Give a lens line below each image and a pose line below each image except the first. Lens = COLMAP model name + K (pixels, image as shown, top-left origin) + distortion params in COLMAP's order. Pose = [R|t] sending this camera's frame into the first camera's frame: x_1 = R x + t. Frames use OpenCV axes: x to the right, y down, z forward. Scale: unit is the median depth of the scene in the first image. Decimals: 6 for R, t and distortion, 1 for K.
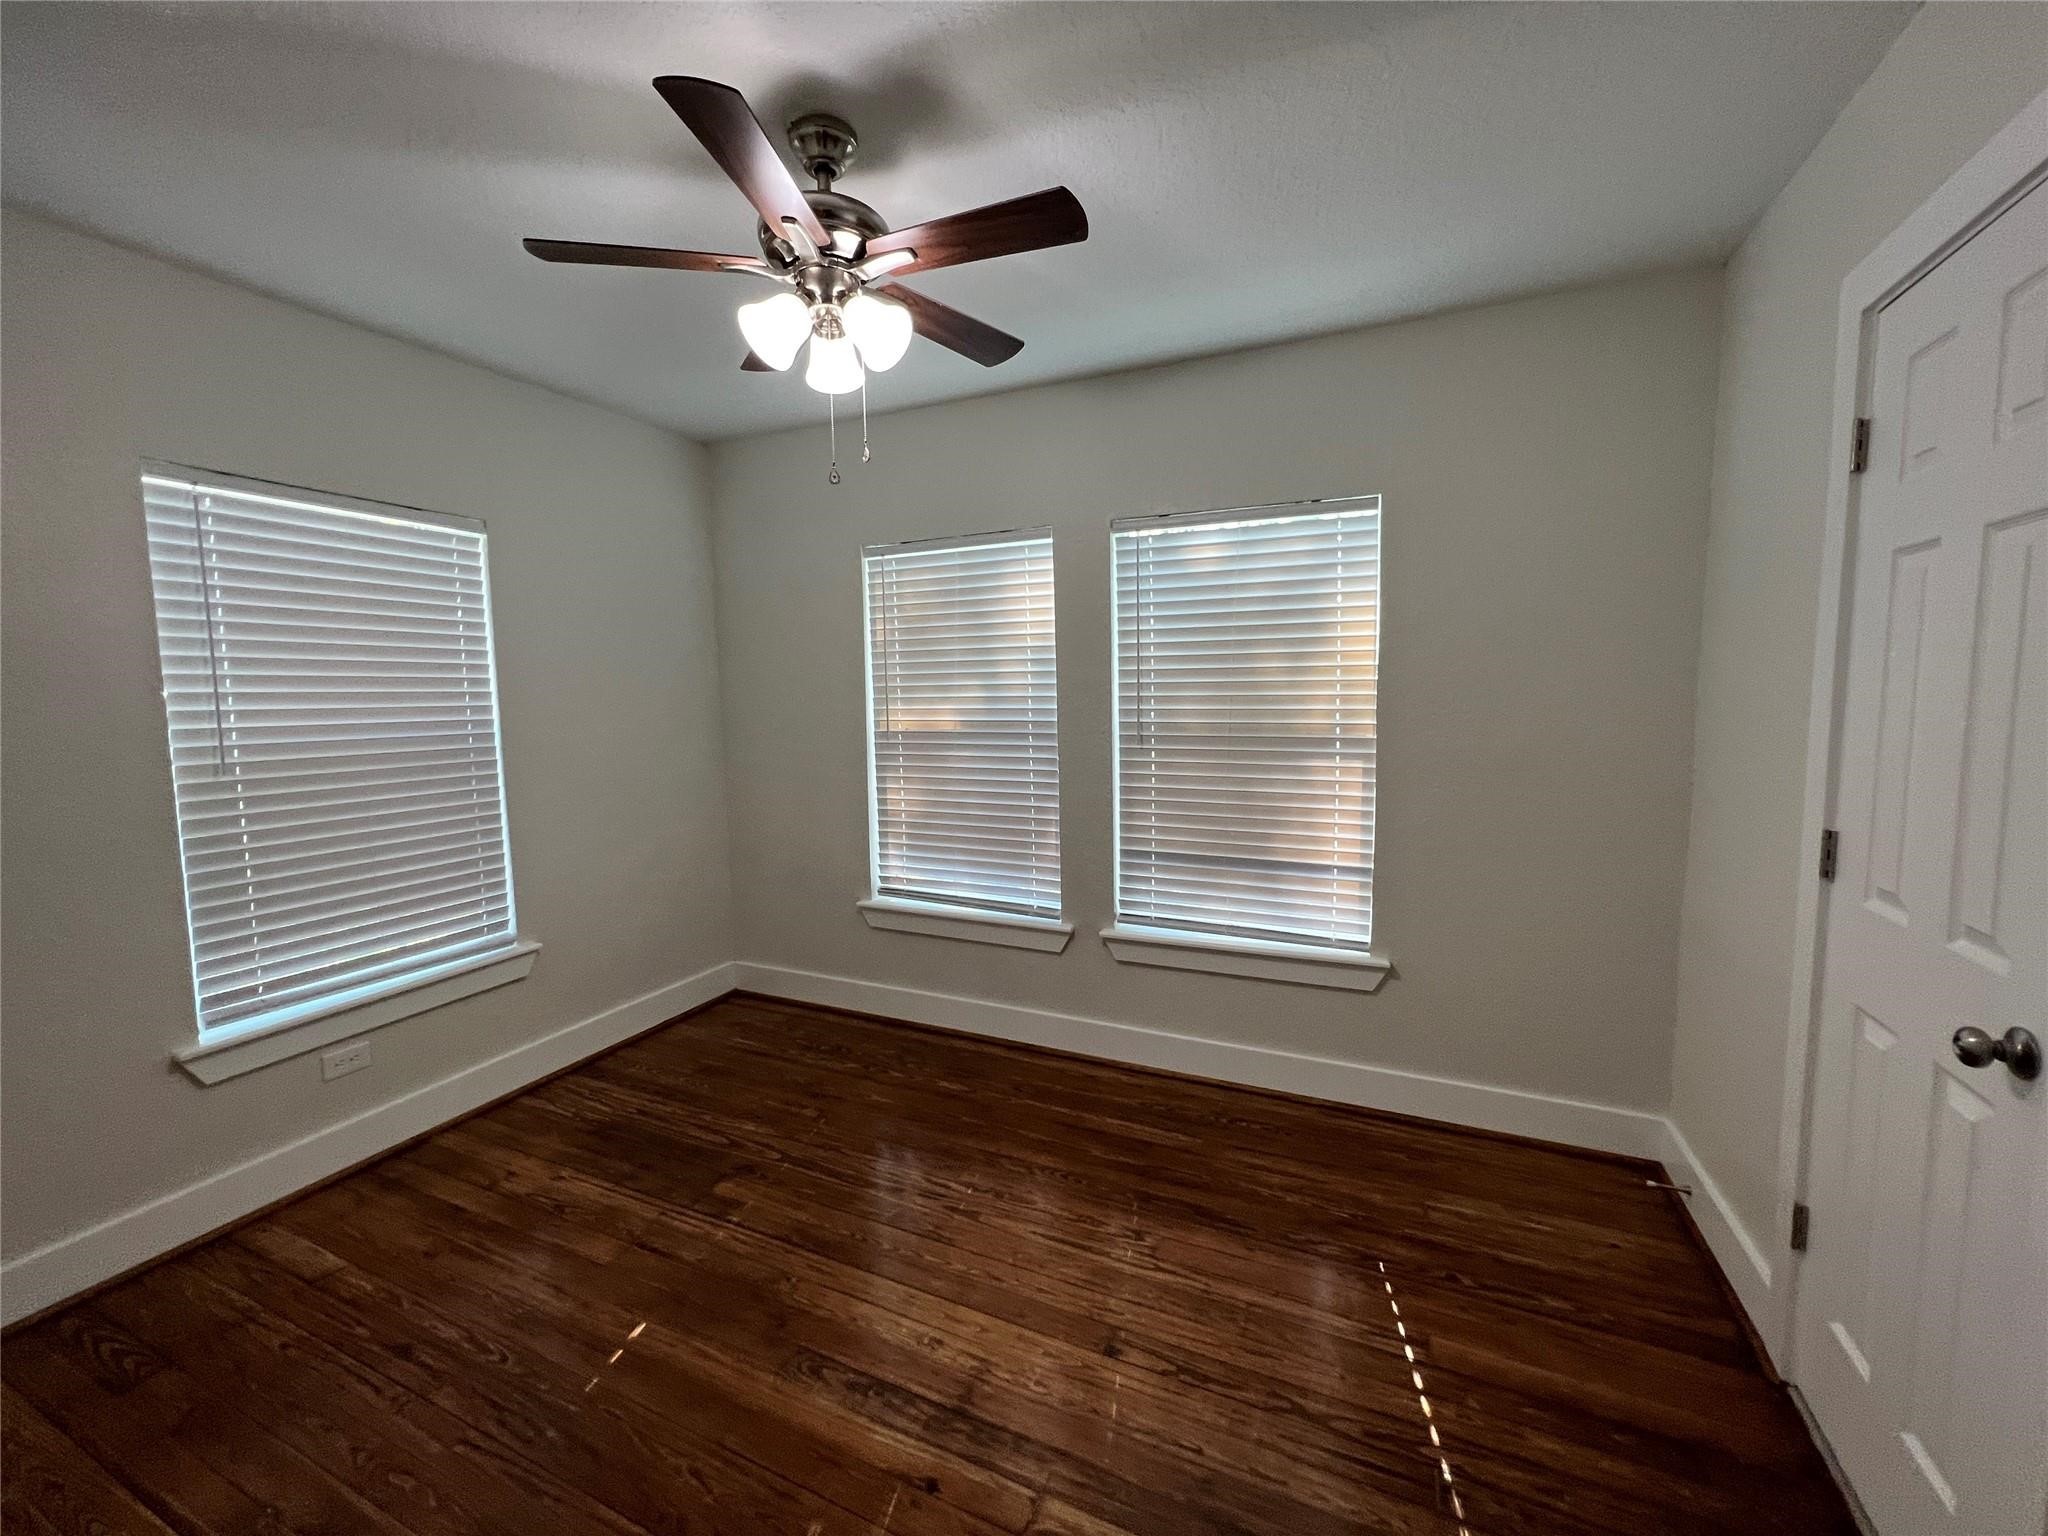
lens RADIAL K [[844.4, 0, 1027.4], [0, 844.4, 771.2], [0, 0, 1]] dist [-0.001906, 0.000079]
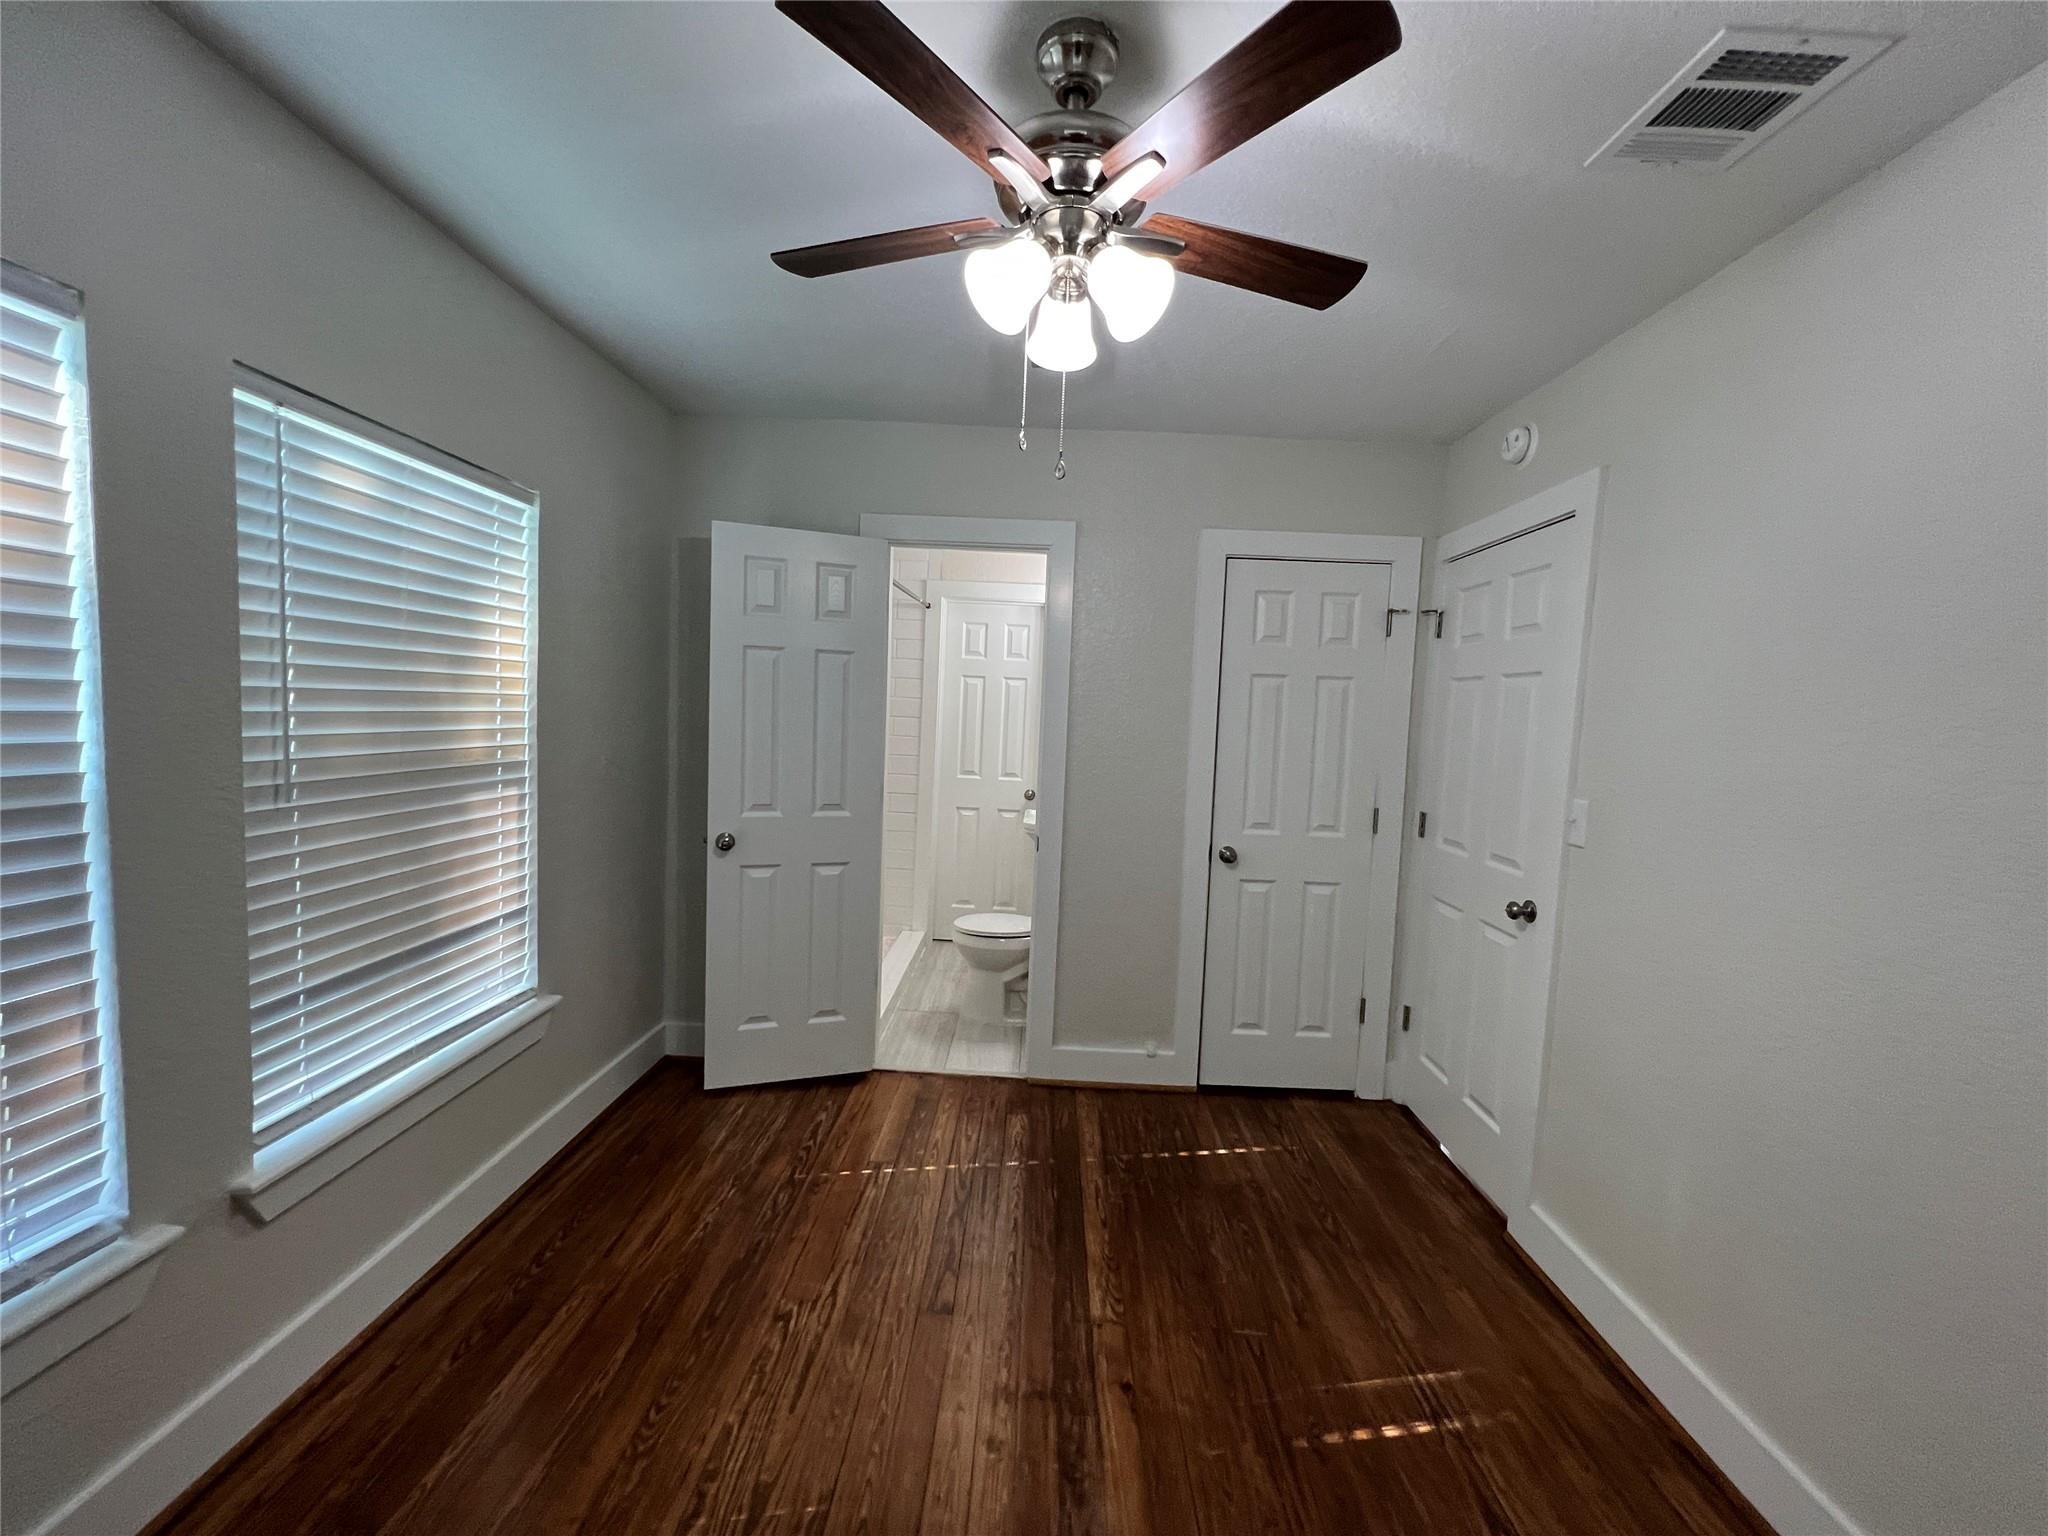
lens RADIAL K [[844.4, 0, 1027.4], [0, 844.4, 771.2], [0, 0, 1]] dist [-0.001906, 0.000079]
pose [[-0.418161, -0.073031, 0.905432, -0.645443], [0.055549, 0.992842, 0.105736, -0.096072], [-0.906673, 0.094510, -0.411111, 0.921114]]
